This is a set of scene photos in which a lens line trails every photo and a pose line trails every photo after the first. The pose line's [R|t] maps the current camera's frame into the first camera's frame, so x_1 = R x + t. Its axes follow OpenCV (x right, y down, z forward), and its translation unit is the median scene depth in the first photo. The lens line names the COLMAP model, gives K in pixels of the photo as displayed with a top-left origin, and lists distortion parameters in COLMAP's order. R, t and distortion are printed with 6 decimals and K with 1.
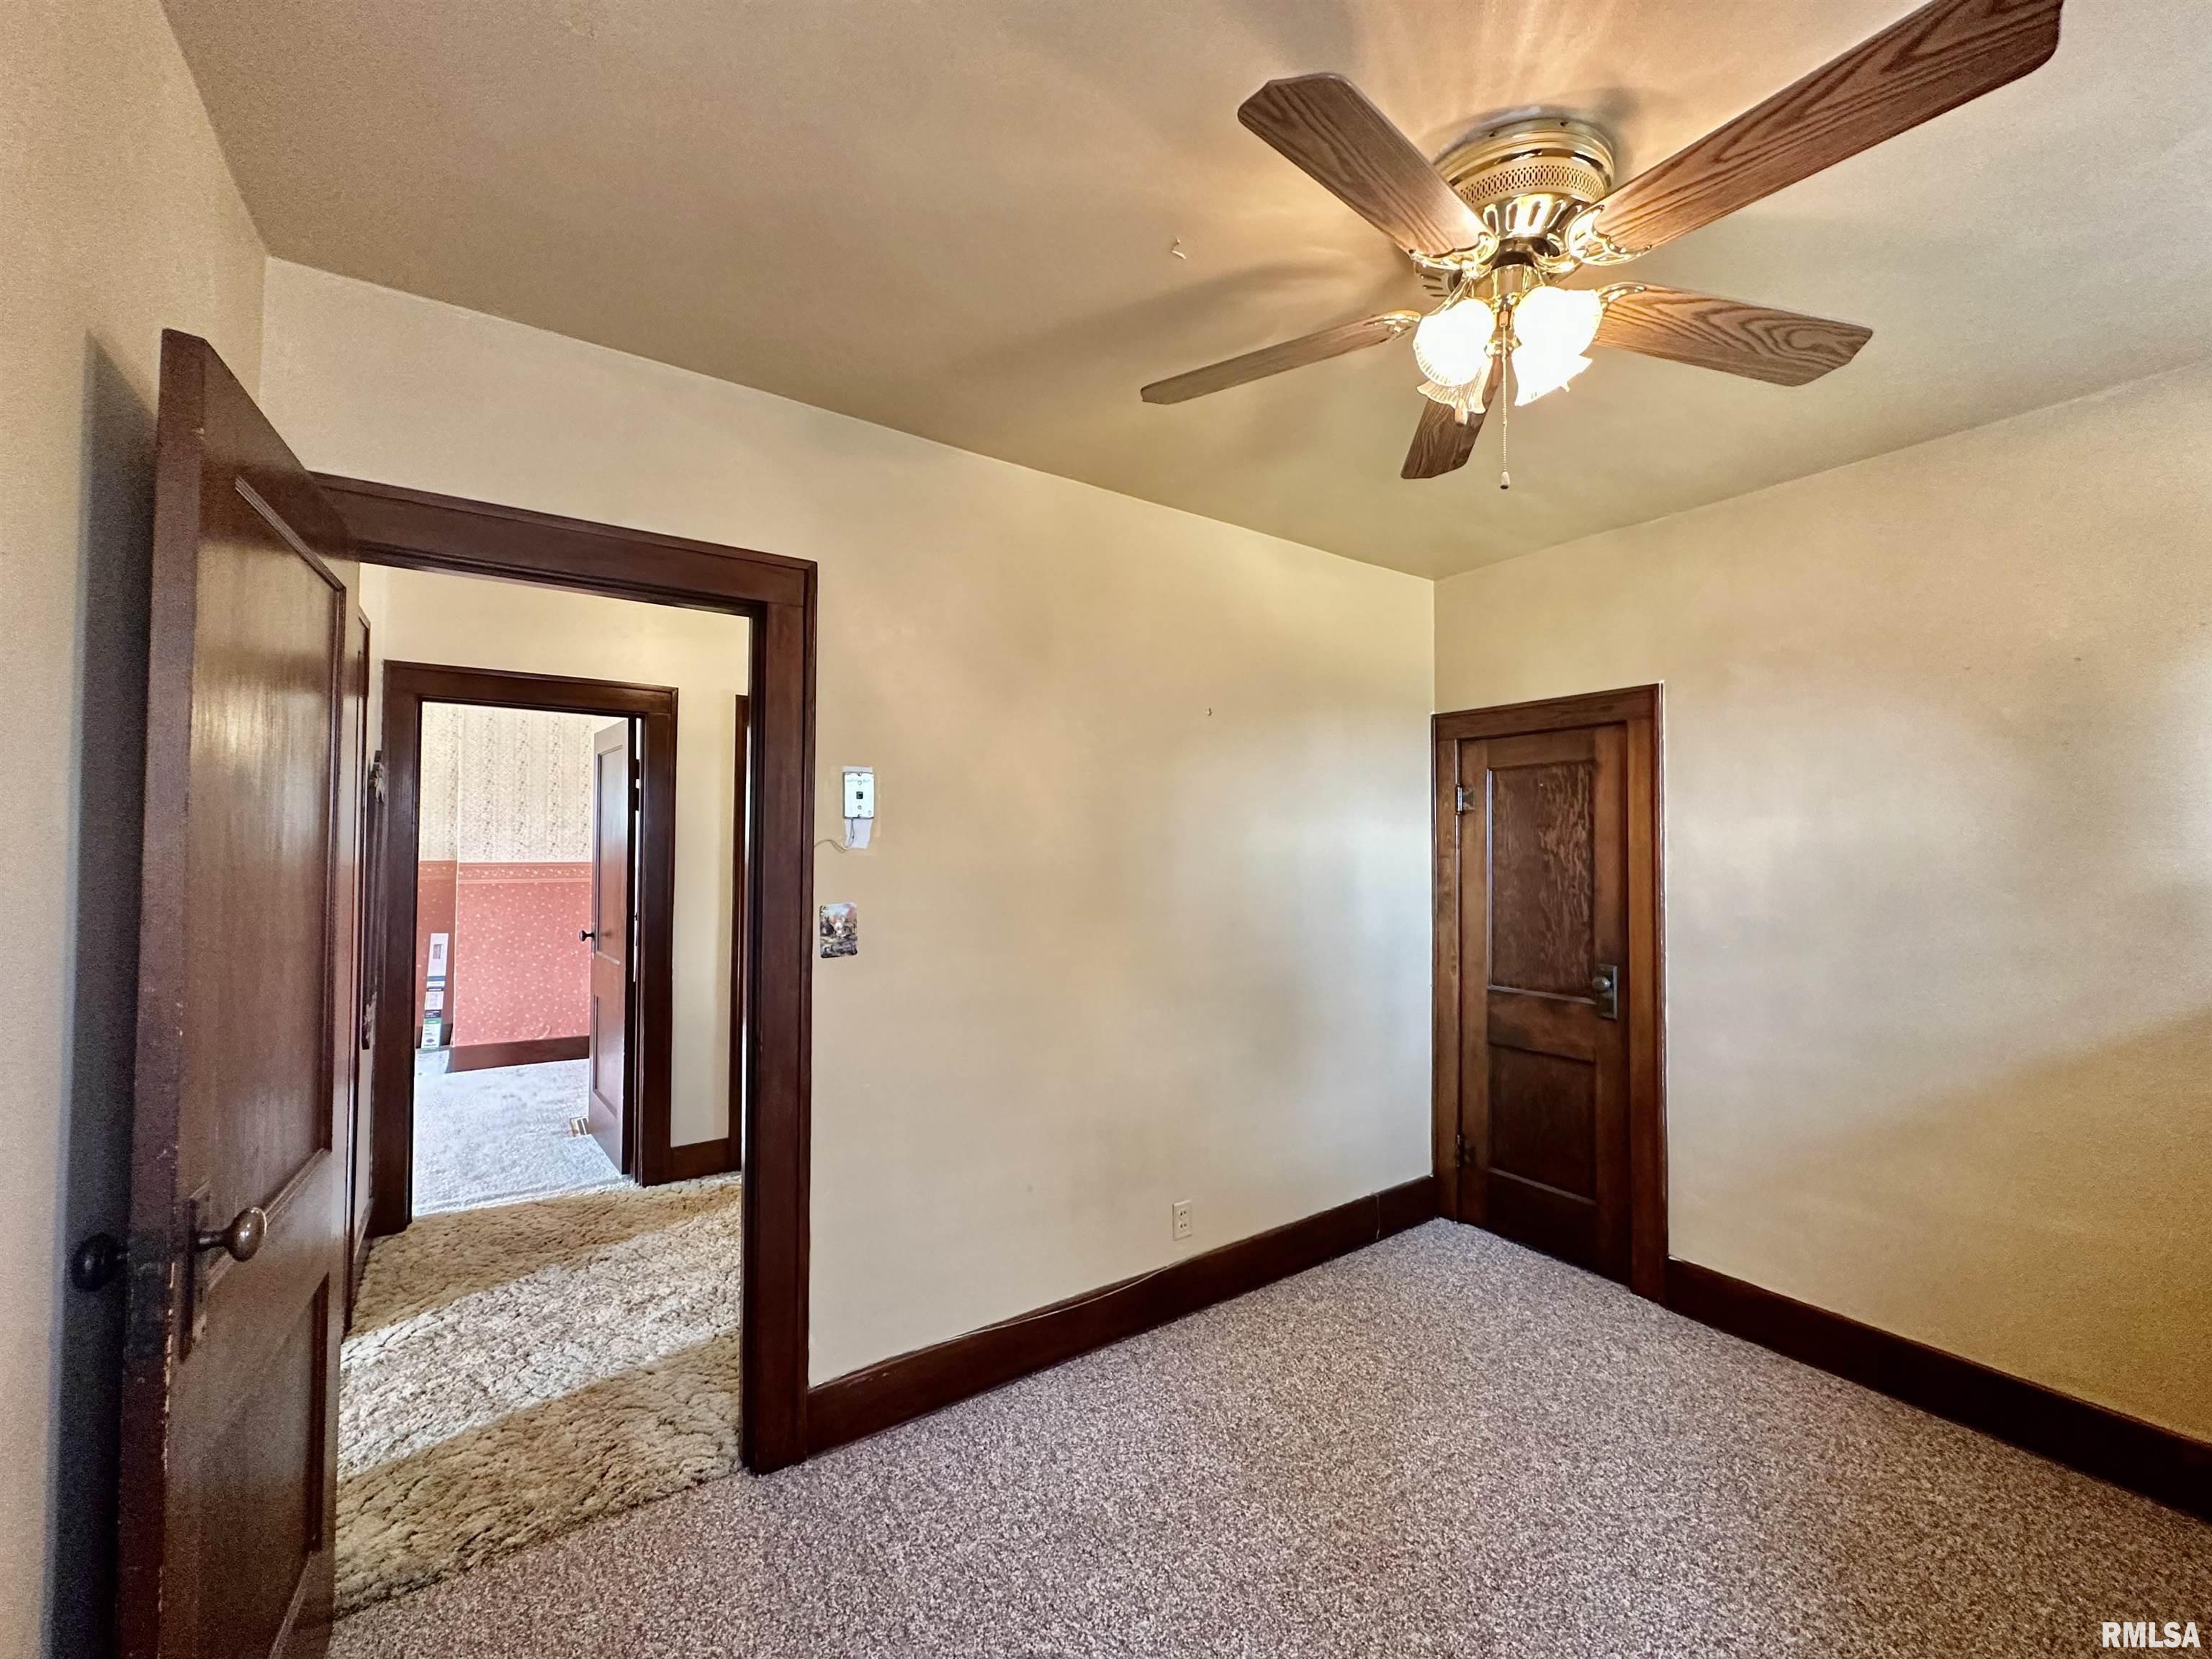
lens RADIAL K [[885.8, 0, 1104.1], [0, 885.8, 835.2], [0, 0, 1]] dist [-0.002843, 0.001725]
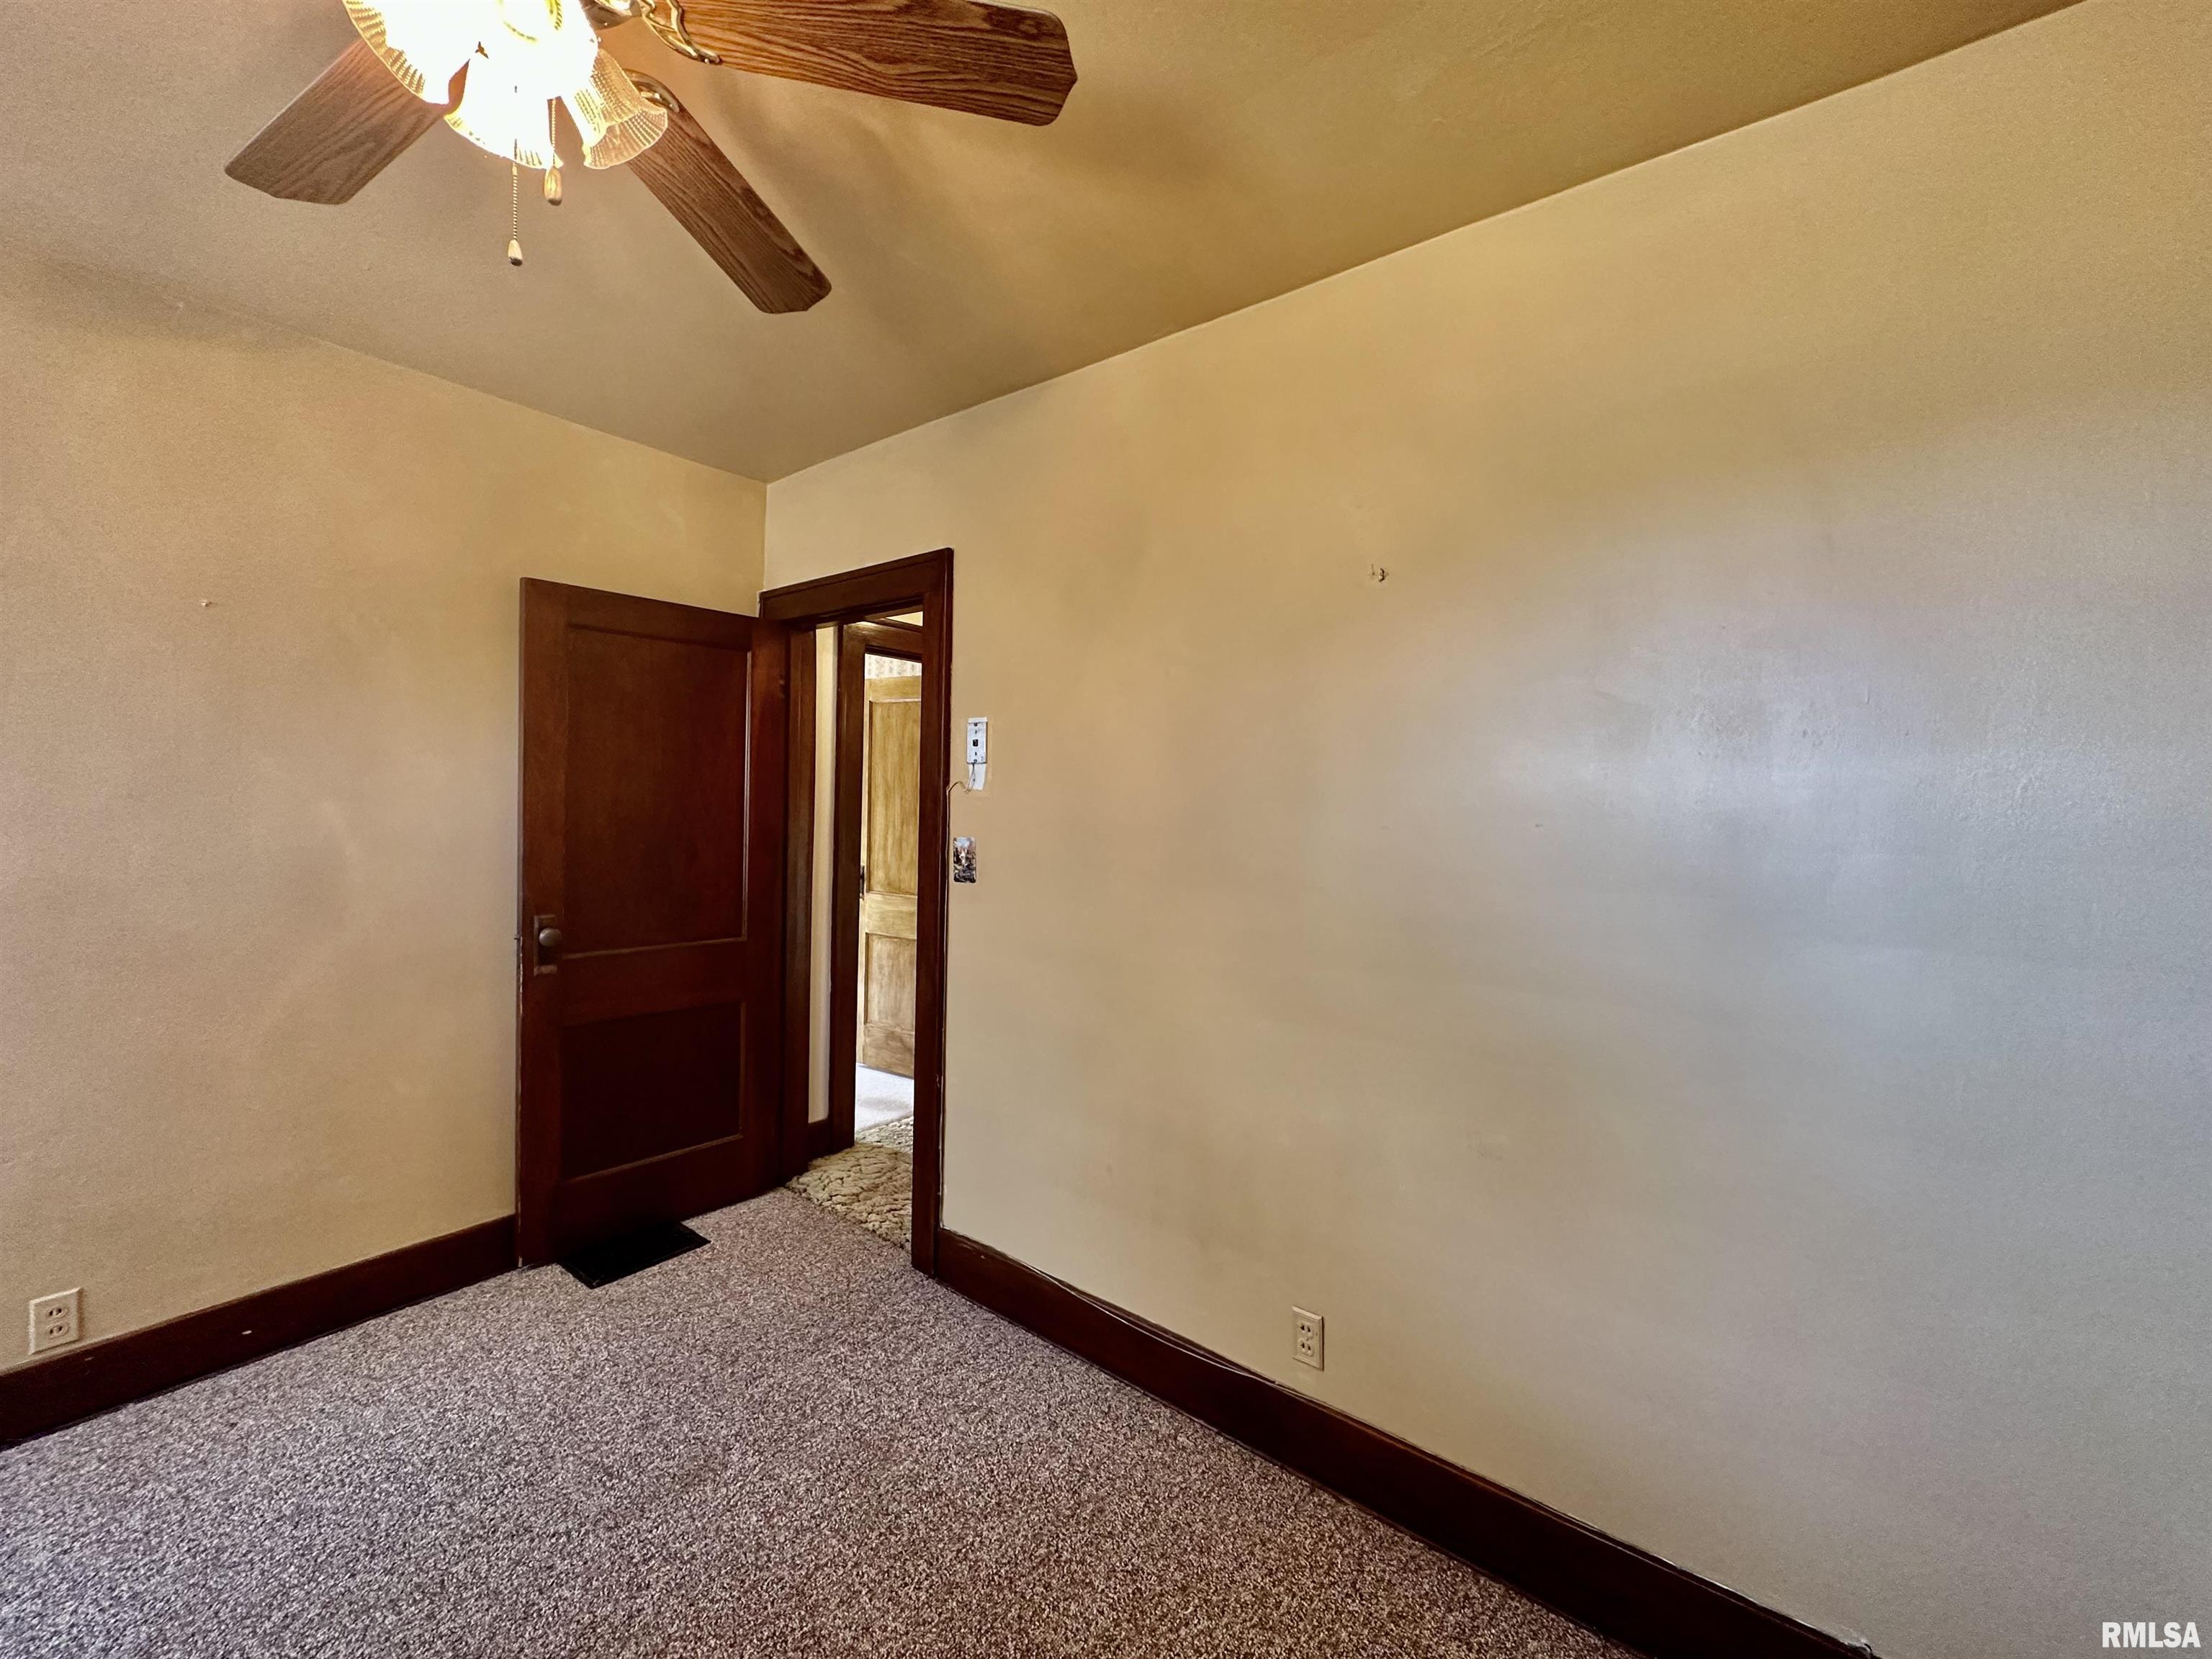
lens RADIAL K [[885.8, 0, 1100.6], [0, 885.8, 826.9], [0, 0, 1]] dist [-0.002843, 0.001725]
pose [[0.294559, 0.036959, -0.954918, 0.864198], [-0.005772, 0.999302, 0.036896, 0.019838], [0.955616, -0.005356, 0.294567, 0.822744]]
